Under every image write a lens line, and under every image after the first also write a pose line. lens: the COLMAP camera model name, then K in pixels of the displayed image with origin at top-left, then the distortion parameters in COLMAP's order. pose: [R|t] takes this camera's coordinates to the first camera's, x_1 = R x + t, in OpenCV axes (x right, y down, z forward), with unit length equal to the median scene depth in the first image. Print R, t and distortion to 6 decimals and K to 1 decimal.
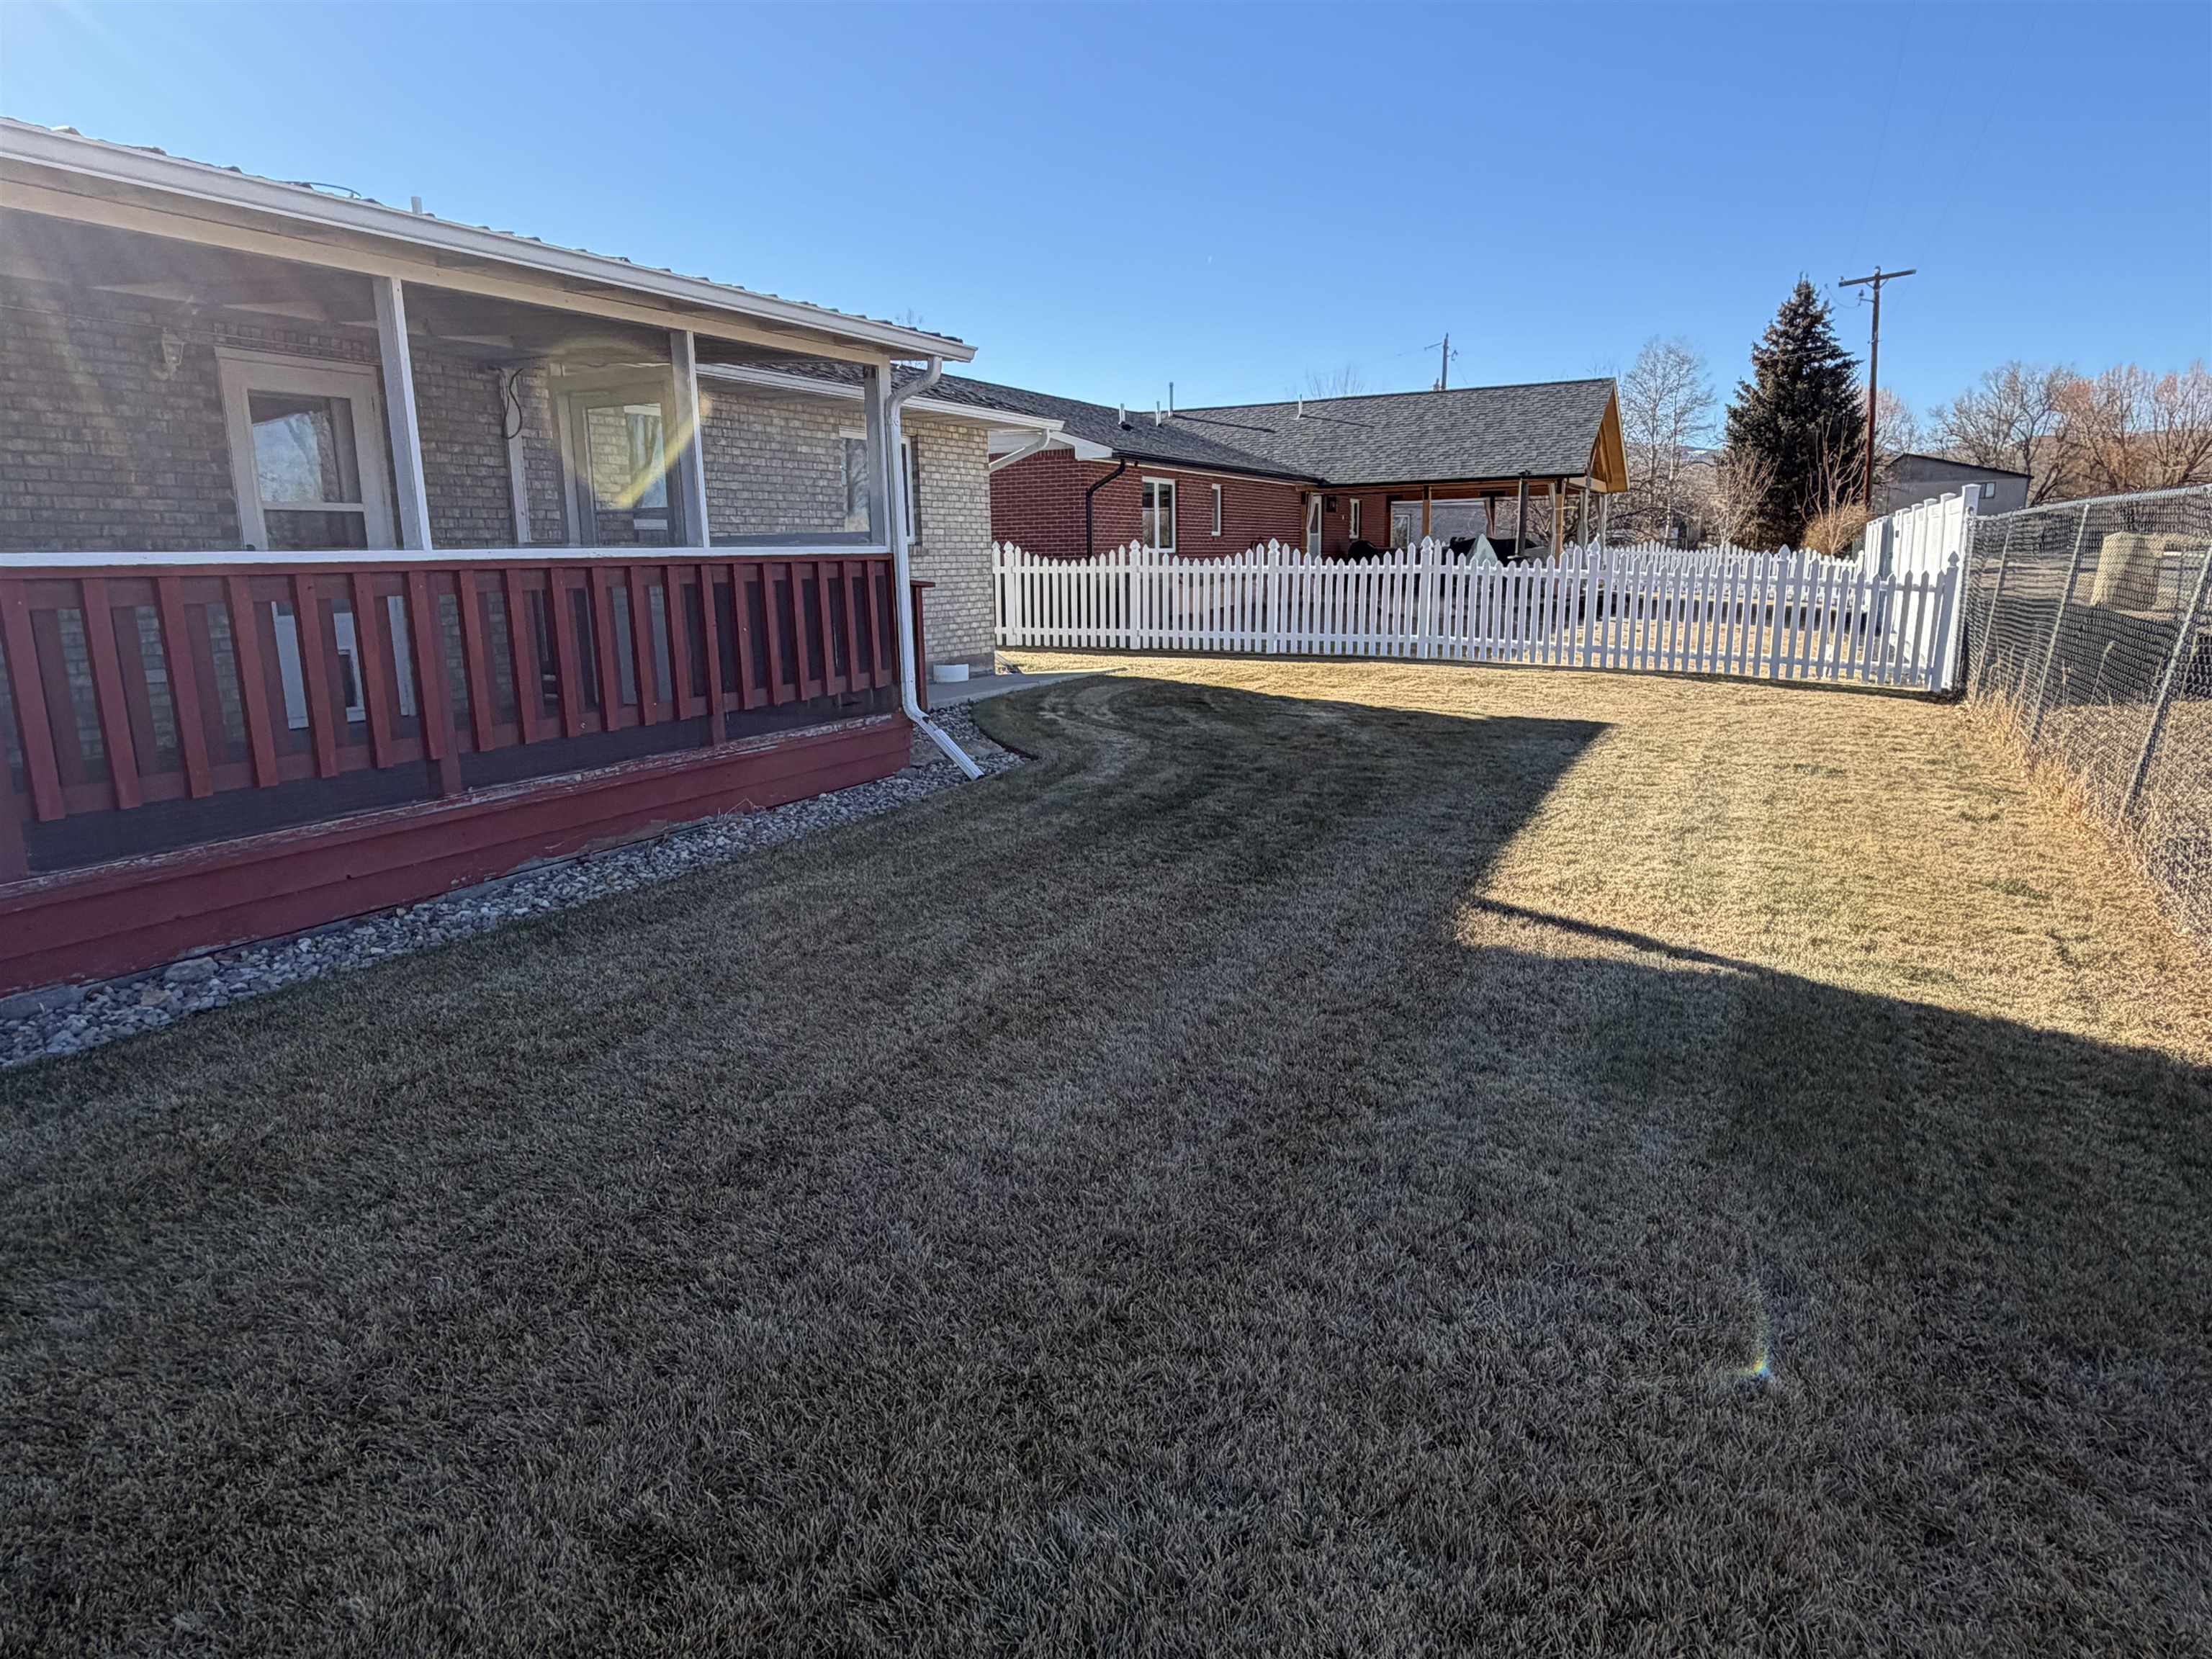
lens RADIAL K [[1345.1, 0, 1106.0], [0, 1345.1, 832.9], [0, 0, 1]] dist [-0.000251, 0.000029]
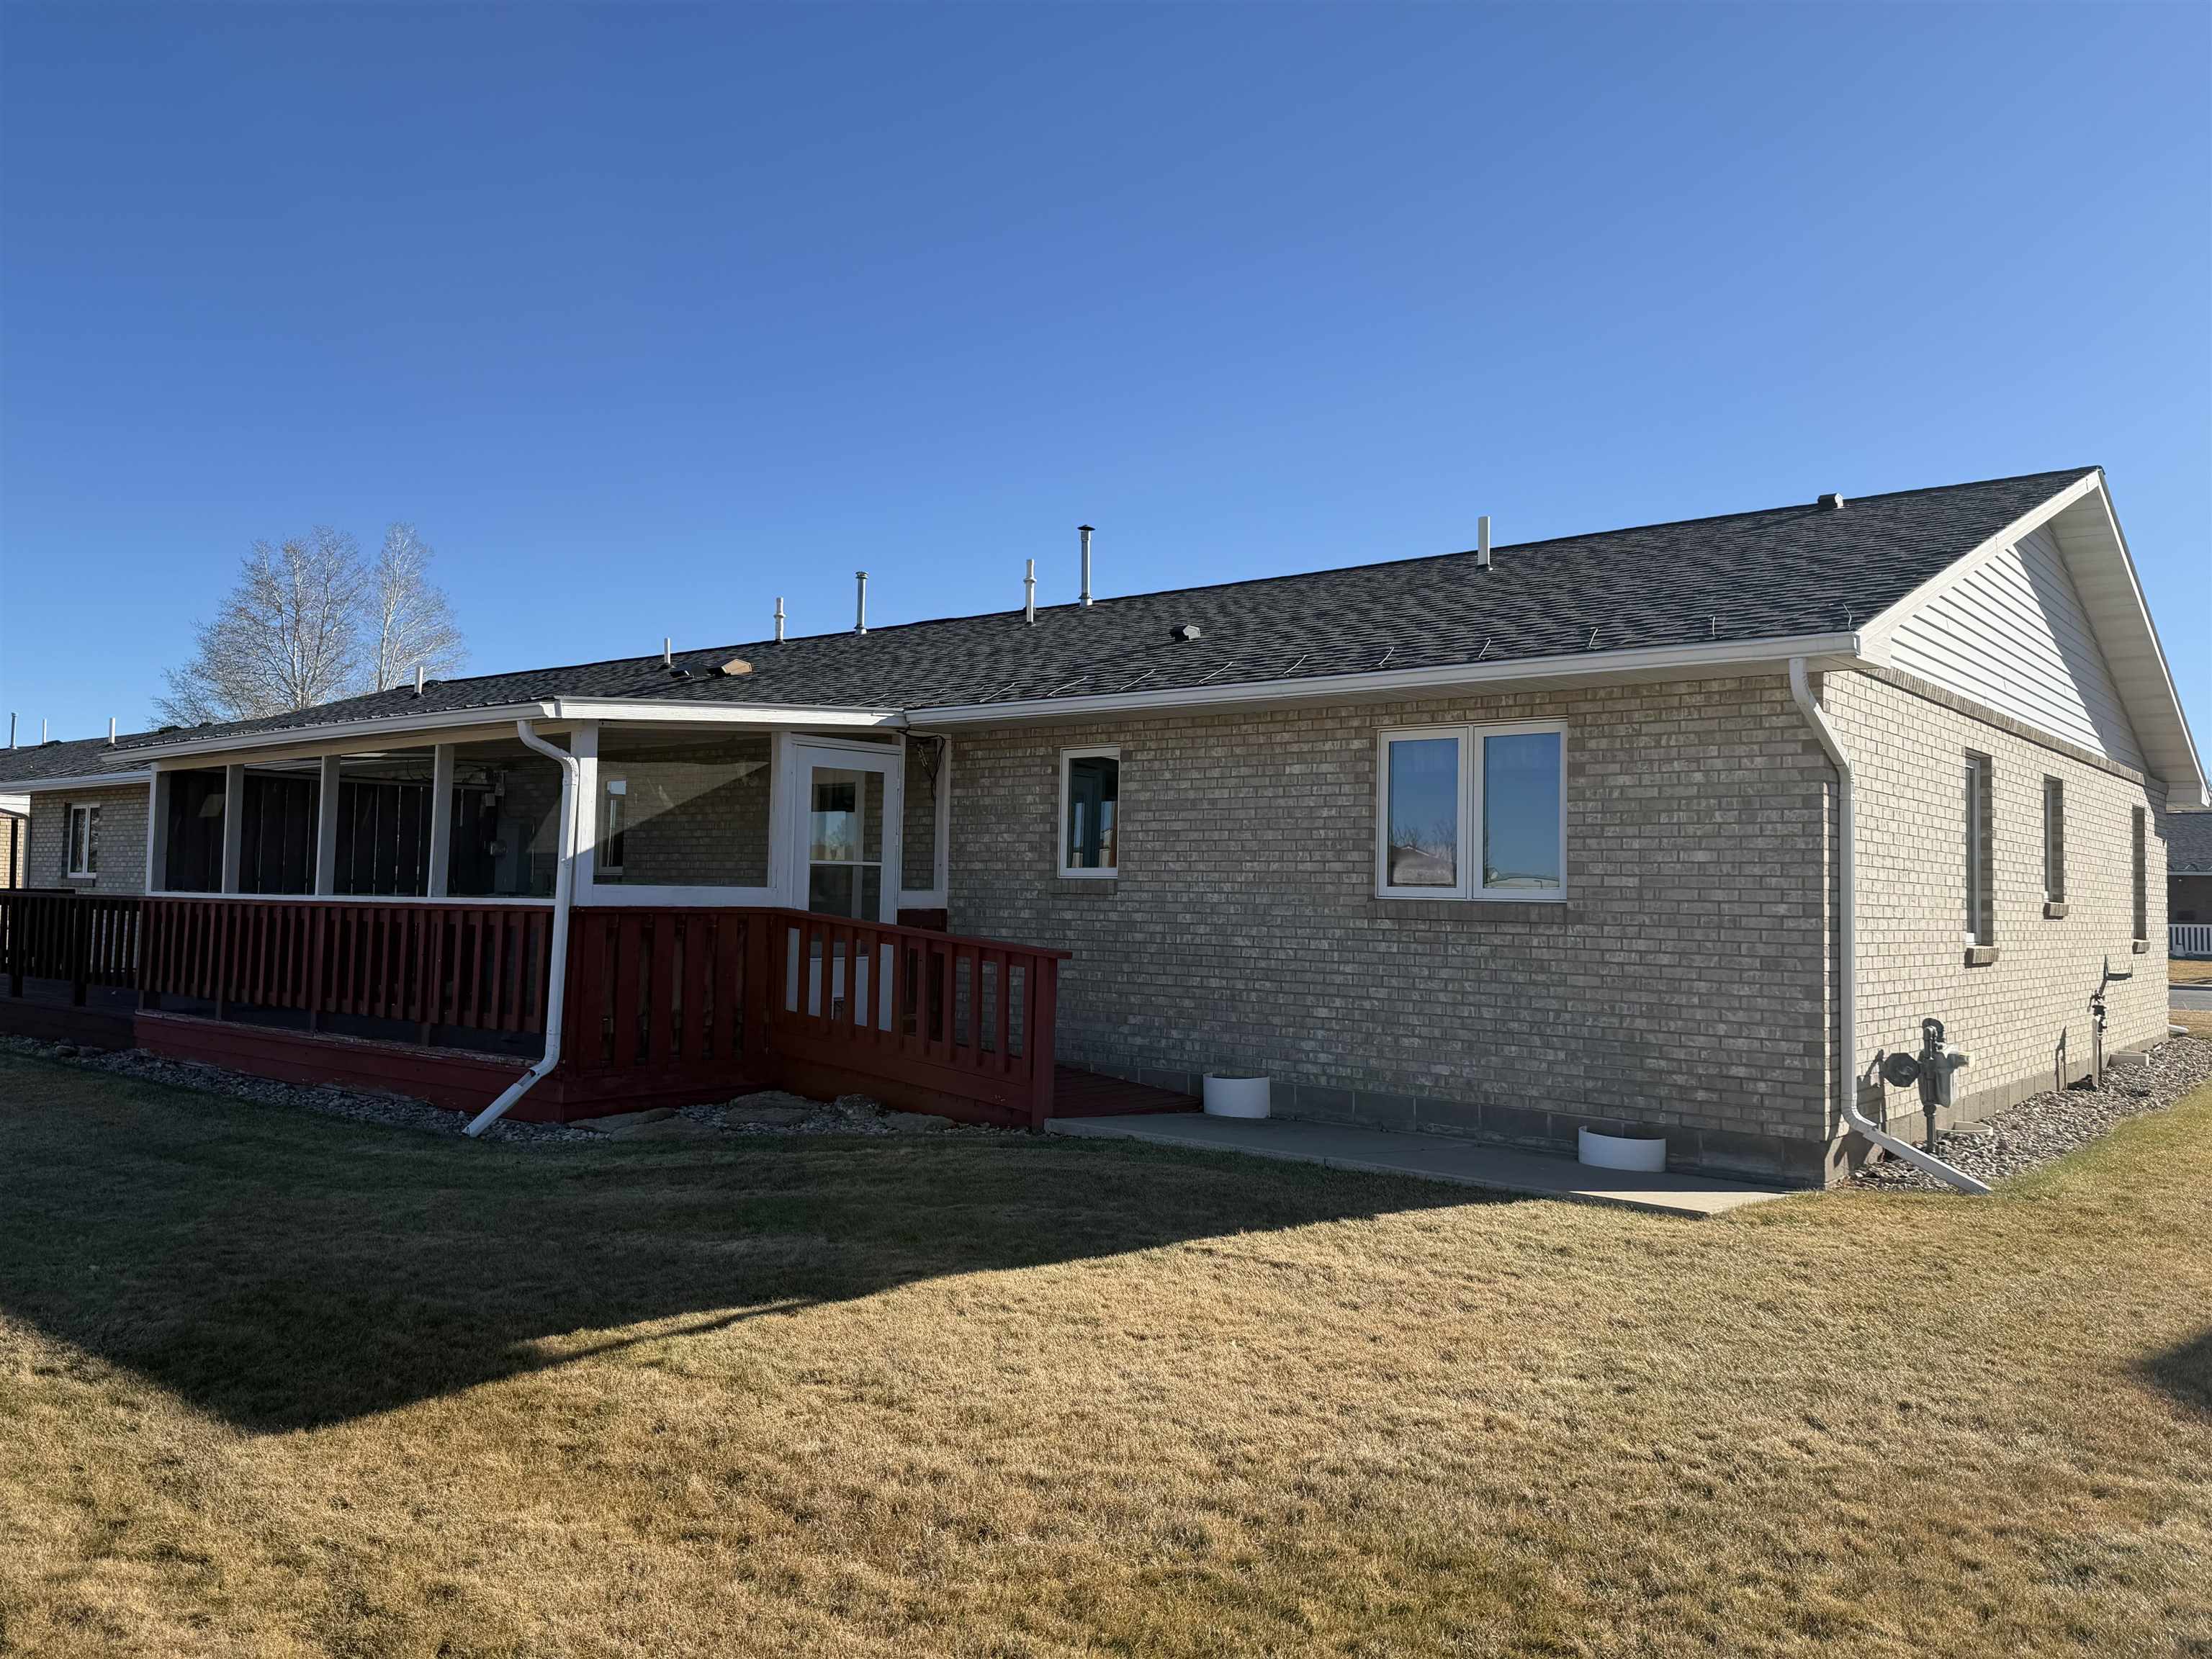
lens RADIAL K [[1663.3, 0, 1106.4], [0, 1663.3, 822.0], [0, 0, 1]] dist [0.000349, 0.000003]
pose [[-0.168982, -0.034617, -0.985011, 0.715565], [-0.211636, 0.977347, 0.001960, -0.252129], [0.962629, 0.208795, -0.172480, 1.126569]]
